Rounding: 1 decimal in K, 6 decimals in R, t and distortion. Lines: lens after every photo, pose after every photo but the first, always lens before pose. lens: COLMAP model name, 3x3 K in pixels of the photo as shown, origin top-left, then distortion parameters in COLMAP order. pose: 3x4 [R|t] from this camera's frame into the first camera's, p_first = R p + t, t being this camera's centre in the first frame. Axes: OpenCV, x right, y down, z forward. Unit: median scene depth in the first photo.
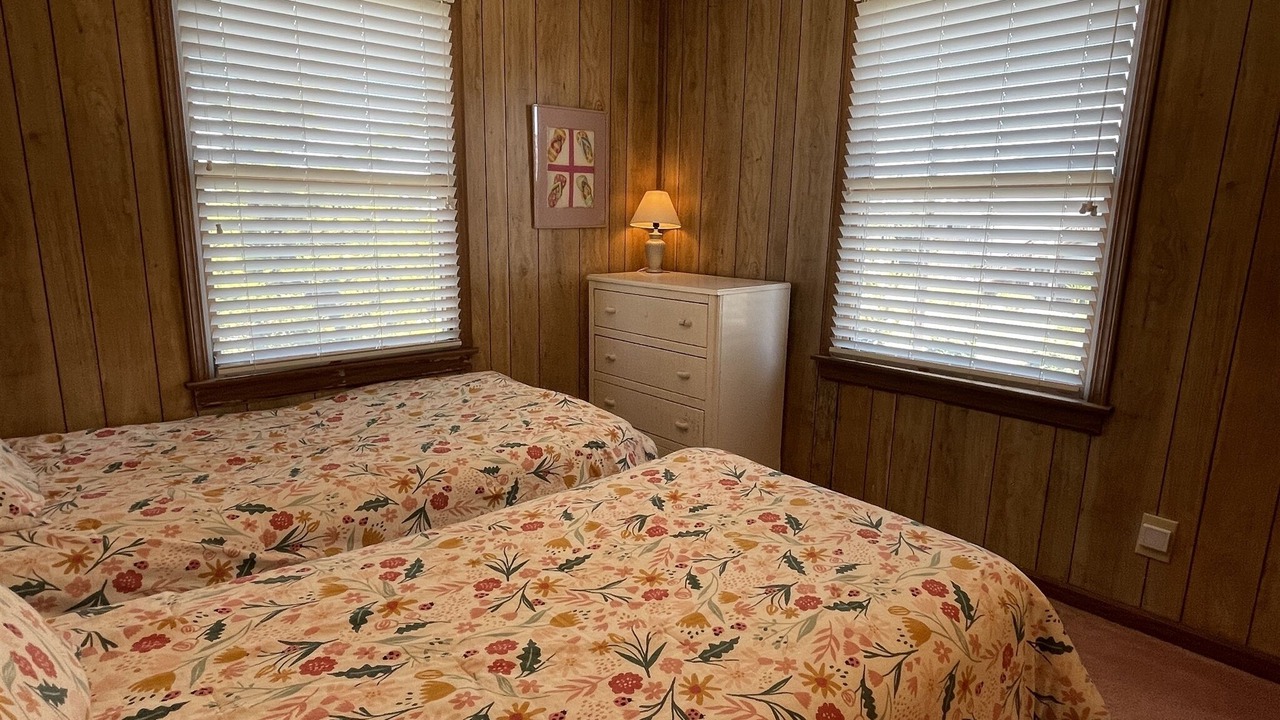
lens RADIAL K [[647.5, 0, 633.2], [0, 647.5, 362.7], [0, 0, 1]] dist [-0.003143, -0.001445]
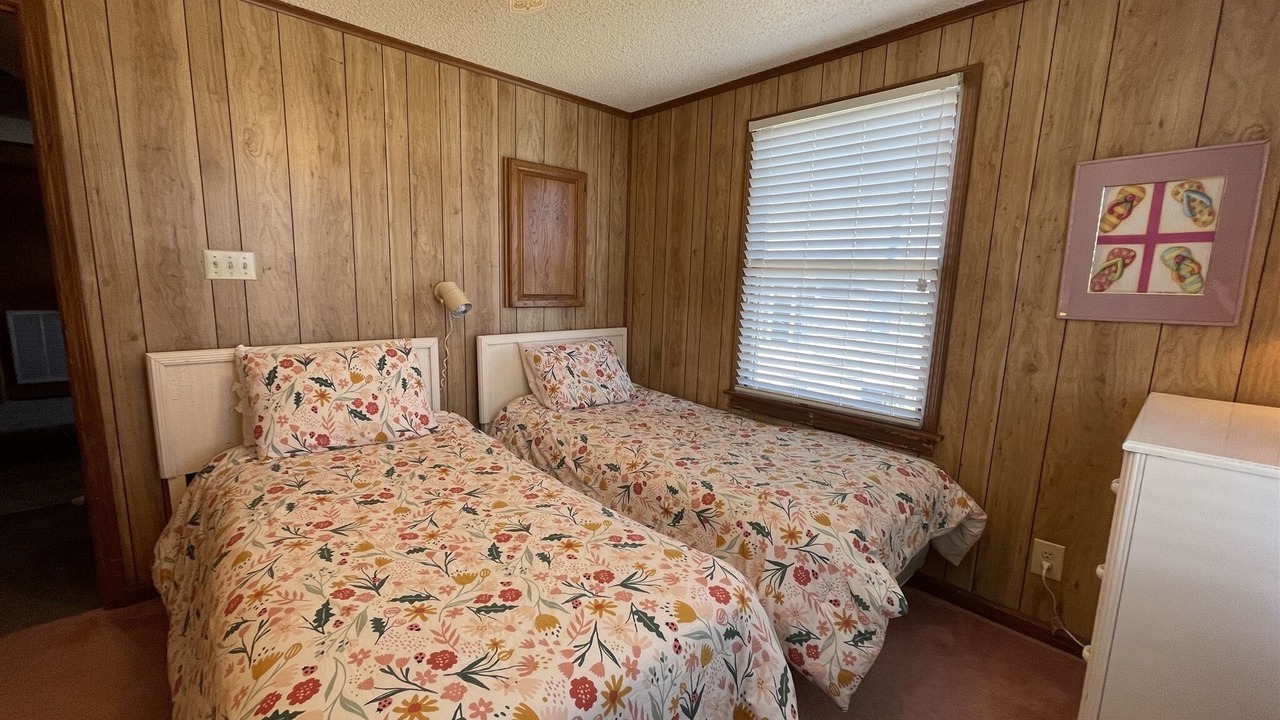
lens RADIAL K [[529.2, 0, 695.8], [0, 529.2, 368.1], [0, 0, 1]] dist [0.001450, 0.000314]
pose [[0.102908, 0.147920, -0.983631, 0.693092], [-0.252357, 0.960409, 0.118026, -0.176576], [0.962146, 0.236081, 0.136163, 0.776859]]
